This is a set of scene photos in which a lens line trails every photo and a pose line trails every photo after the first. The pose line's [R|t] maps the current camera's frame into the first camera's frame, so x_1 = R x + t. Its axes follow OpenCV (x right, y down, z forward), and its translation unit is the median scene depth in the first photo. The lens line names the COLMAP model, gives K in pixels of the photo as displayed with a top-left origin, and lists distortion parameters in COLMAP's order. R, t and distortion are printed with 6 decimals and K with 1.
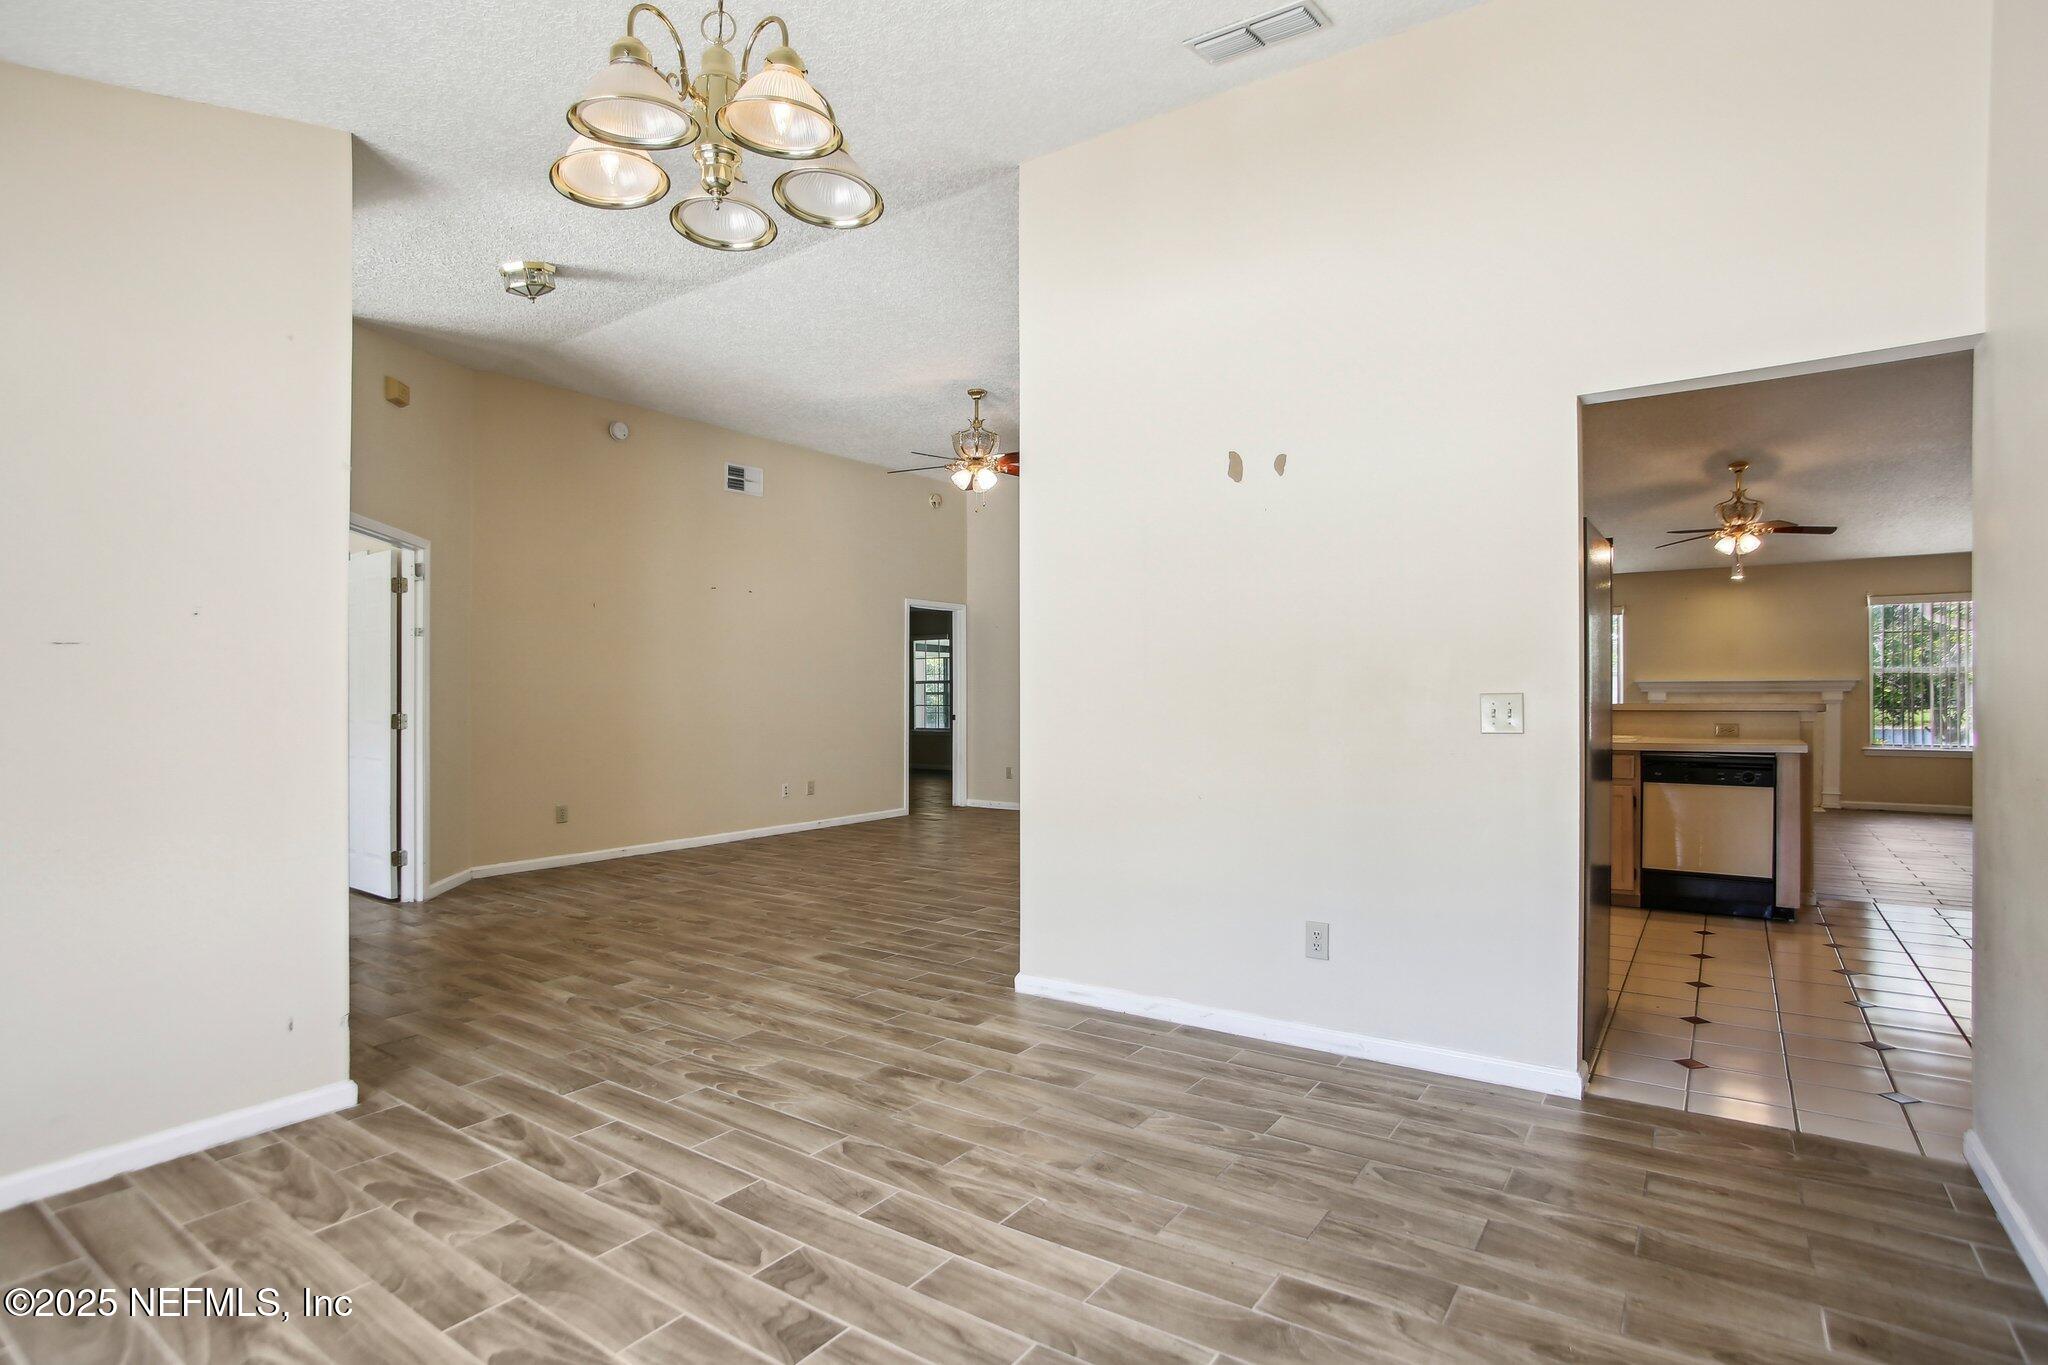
lens RADIAL K [[1035.6, 0, 1027.9], [0, 1035.6, 700.6], [0, 0, 1]] dist [-0.063487, 0.025139]
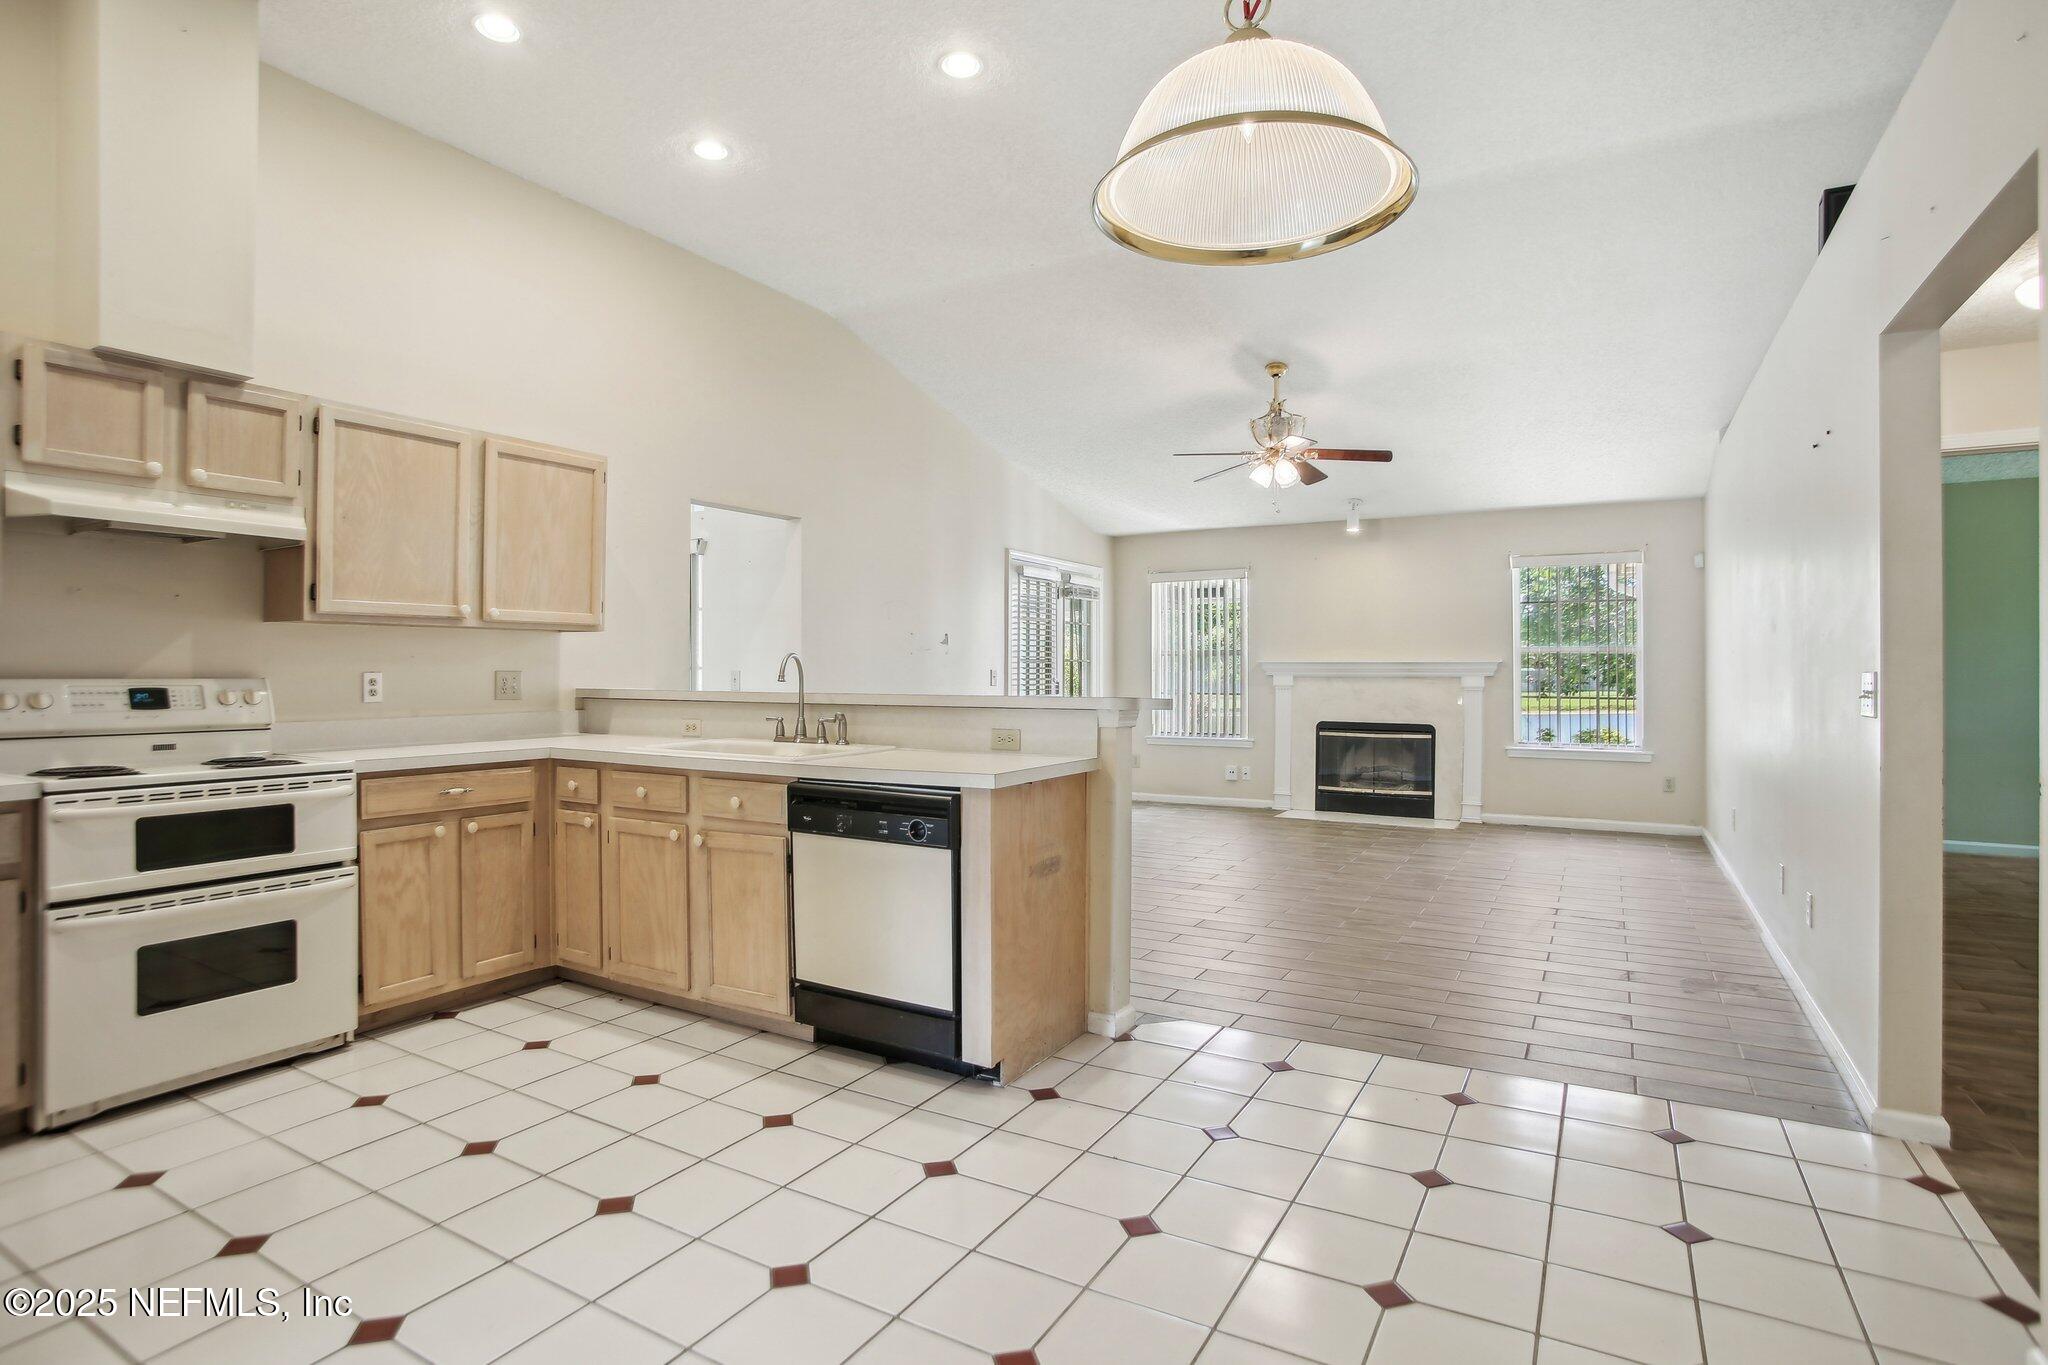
lens RADIAL K [[1035.6, 0, 1024.6], [0, 1035.6, 670.4], [0, 0, 1]] dist [-0.063487, 0.025139]
pose [[0.996767, 0.006788, 0.080064, 0.468167], [-0.006145, 0.999947, -0.008277, -0.005422], [-0.080116, 0.007758, 0.996755, 0.271581]]
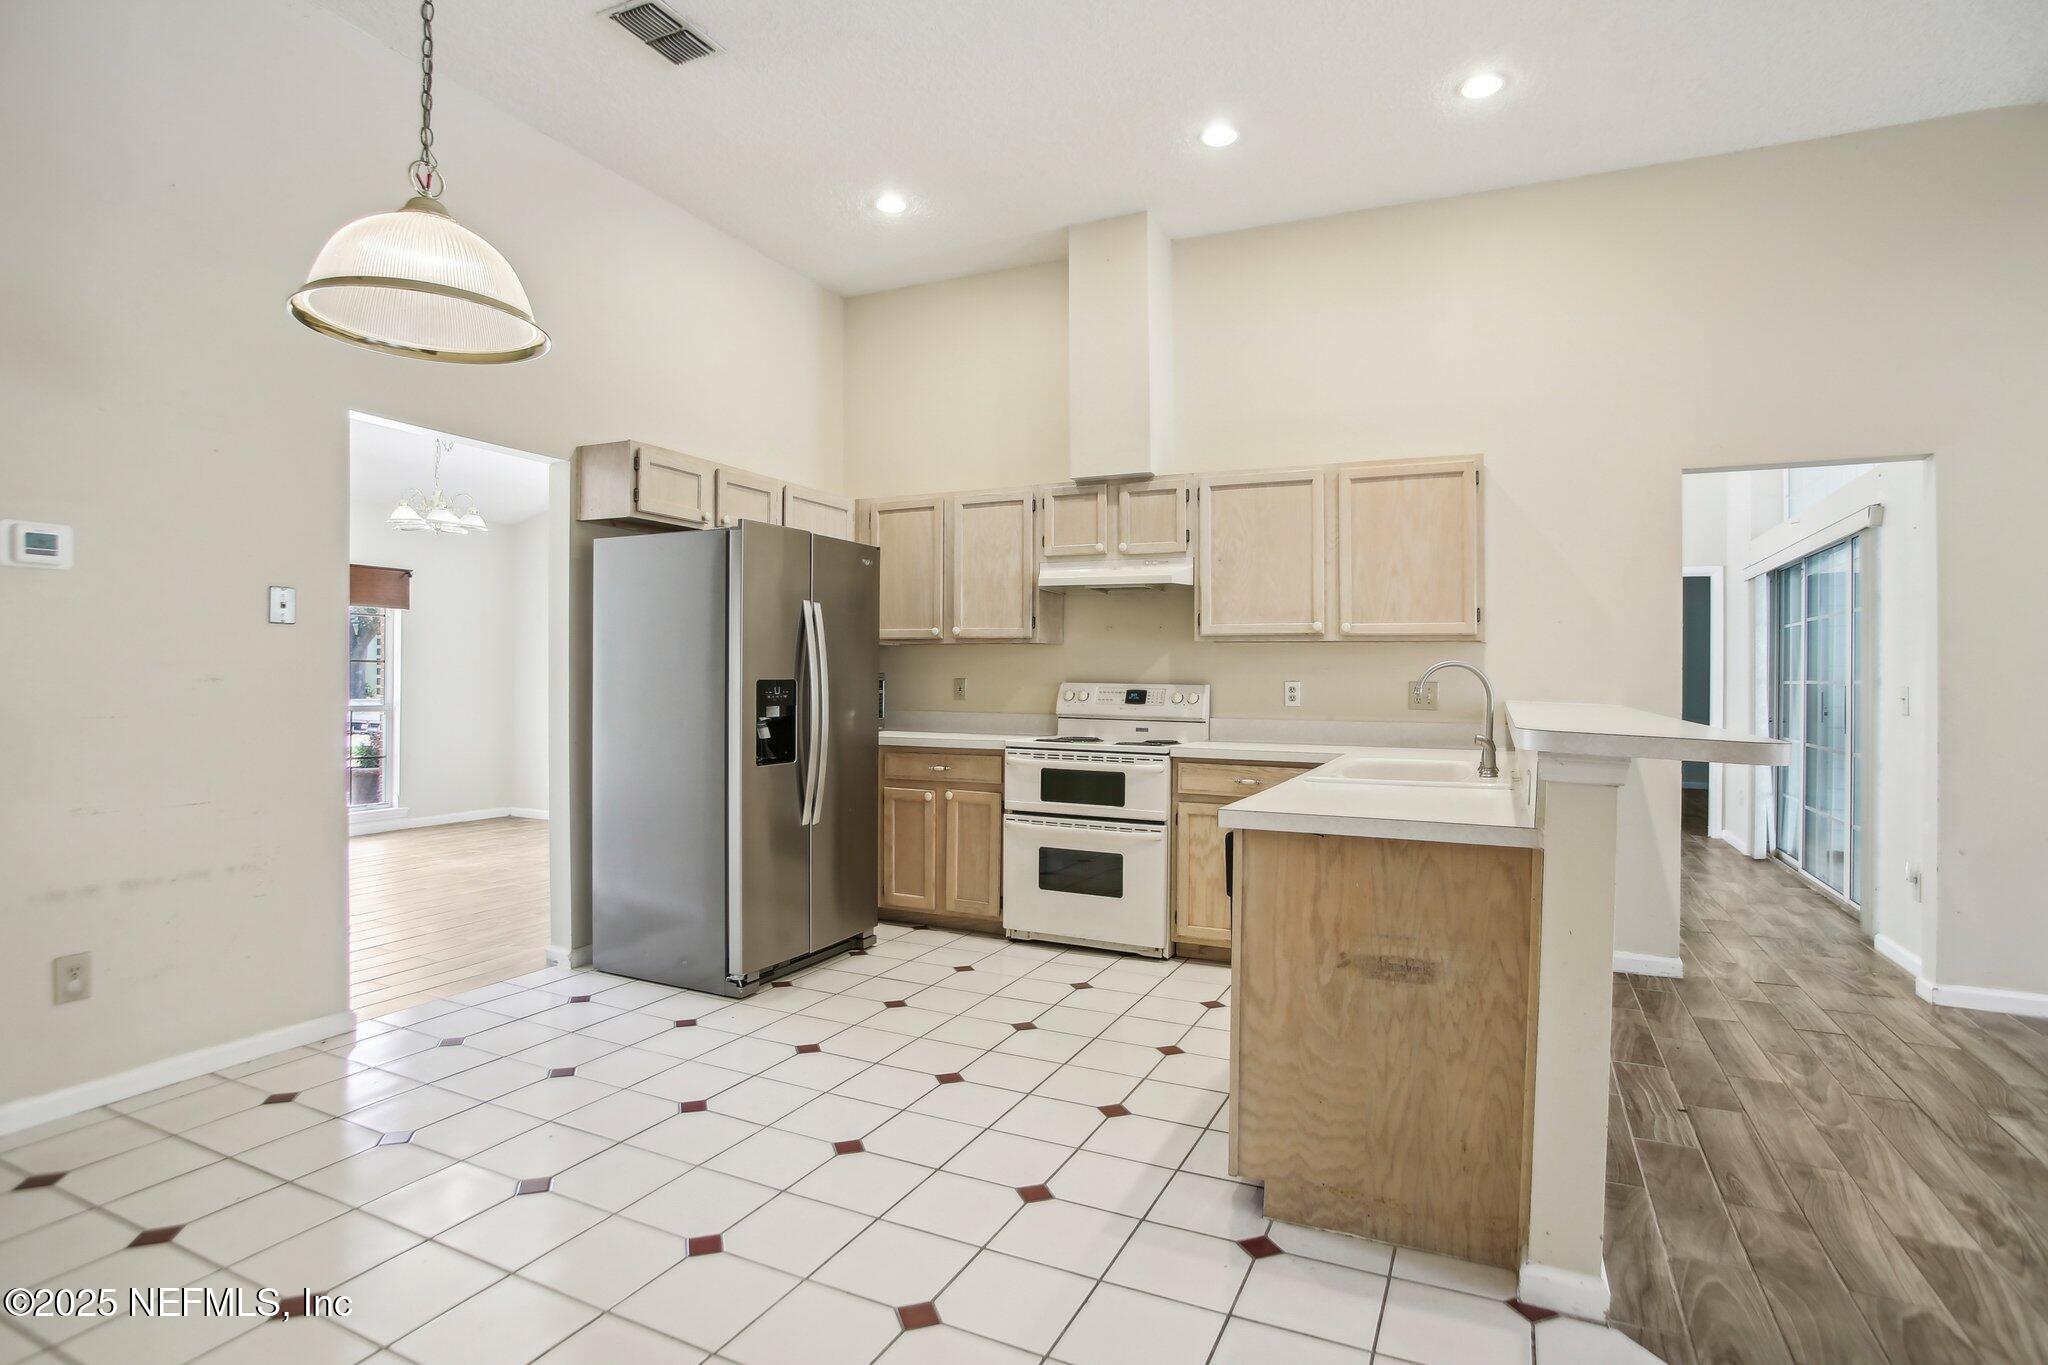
lens RADIAL K [[1035.6, 0, 1019.8], [0, 1035.6, 682.5], [0, 0, 1]] dist [-0.063487, 0.025139]
pose [[0.168254, 0.013613, -0.985650, 0.750862], [-0.019901, 0.999748, 0.010411, -0.009109], [0.985543, 0.017863, 0.168482, 0.518637]]
